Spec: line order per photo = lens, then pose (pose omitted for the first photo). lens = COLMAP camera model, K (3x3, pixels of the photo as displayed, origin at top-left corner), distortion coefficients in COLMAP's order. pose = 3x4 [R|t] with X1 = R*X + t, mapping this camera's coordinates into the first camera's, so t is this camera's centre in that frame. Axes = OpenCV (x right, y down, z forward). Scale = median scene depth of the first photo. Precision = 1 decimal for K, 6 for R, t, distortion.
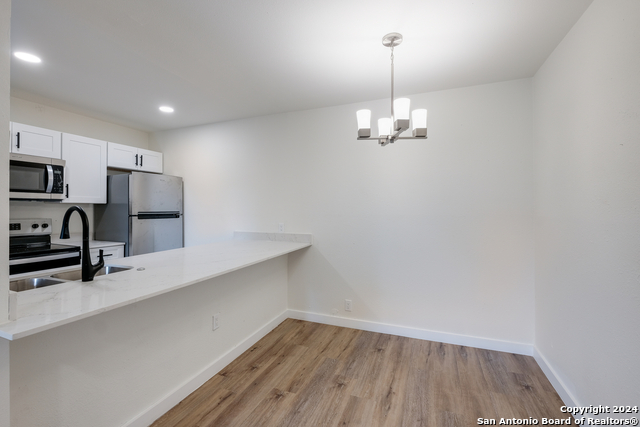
lens RADIAL K [[284.8, 0, 317.7], [0, 284.8, 207.8], [0, 0, 1]] dist [-0.001466, -0.000208]
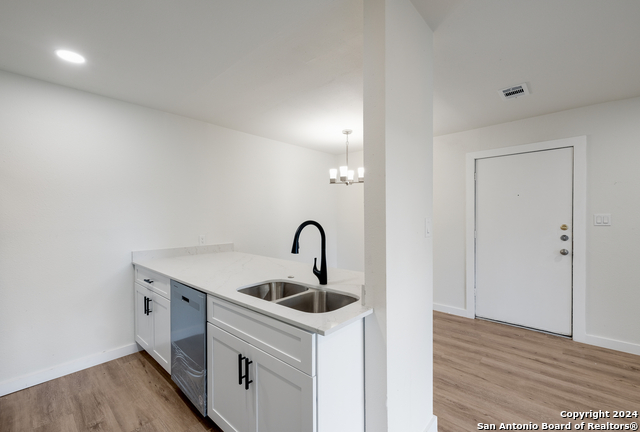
lens RADIAL K [[273.5, 0, 318.6], [0, 273.5, 222.1], [0, 0, 1]] dist [0.004132, 0.000482]
pose [[0.346527, -0.018120, 0.937865, -1.000612], [0.003015, 0.999830, 0.018204, -0.008810], [-0.938035, -0.003481, 0.346523, 0.347497]]
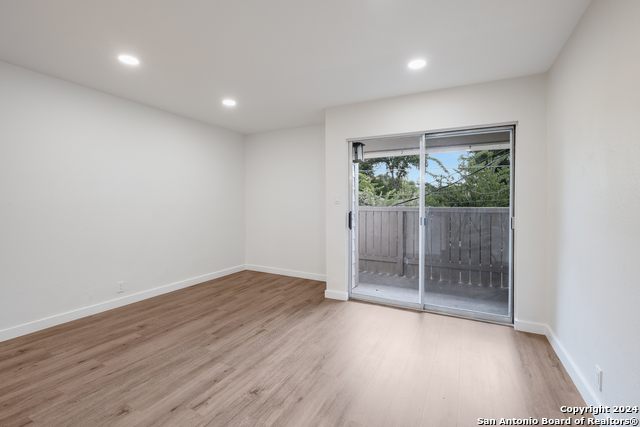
lens RADIAL K [[284.8, 0, 317.7], [0, 284.8, 207.8], [0, 0, 1]] dist [-0.001466, -0.000208]
pose [[-0.995601, -0.006879, 0.093438, -0.816452], [-0.006318, 0.999960, 0.006298, 0.030602], [-0.093478, 0.005680, -0.995605, 0.463211]]
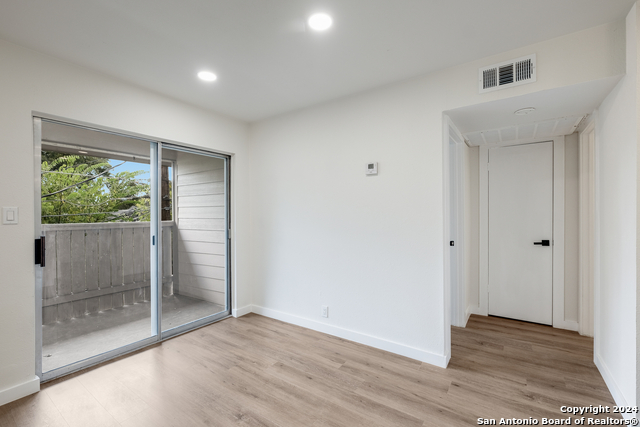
lens RADIAL K [[283.2, 0, 319.7], [0, 283.2, 213.3], [0, 0, 1]] dist [-0.002892, -0.000662]
pose [[-0.224595, -0.001757, -0.974451, -0.307657], [0.014290, 0.999885, -0.005097, 0.009177], [0.974347, -0.015069, -0.224544, 0.086494]]
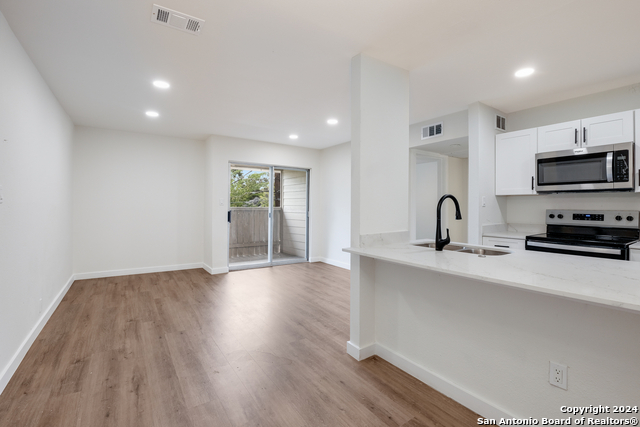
lens RADIAL K [[289.5, 0, 320.6], [0, 289.5, 203.9], [0, 0, 1]] dist [-0.018874, 0.000044]
pose [[-0.553369, -0.010687, -0.832868, 0.332656], [-0.003404, 0.999938, -0.010569, 0.030372], [0.832930, -0.003013, -0.553371, 0.697730]]
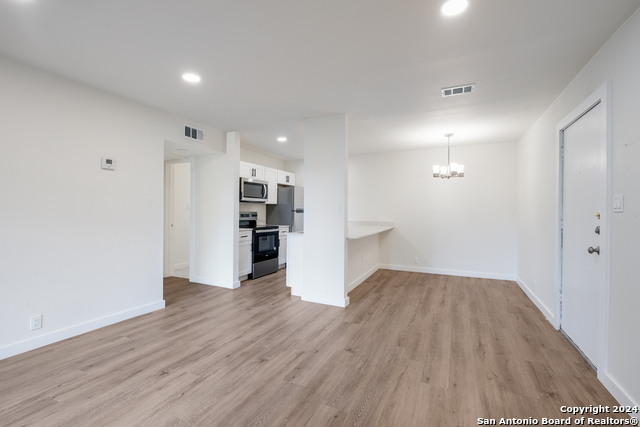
lens RADIAL K [[283.2, 0, 319.7], [0, 283.2, 213.3], [0, 0, 1]] dist [-0.002892, -0.000662]
pose [[0.998097, 0.006677, -0.061301, -0.423261], [-0.005906, 0.999901, 0.012743, 0.021141], [0.061380, -0.012357, 0.998038, -0.901449]]
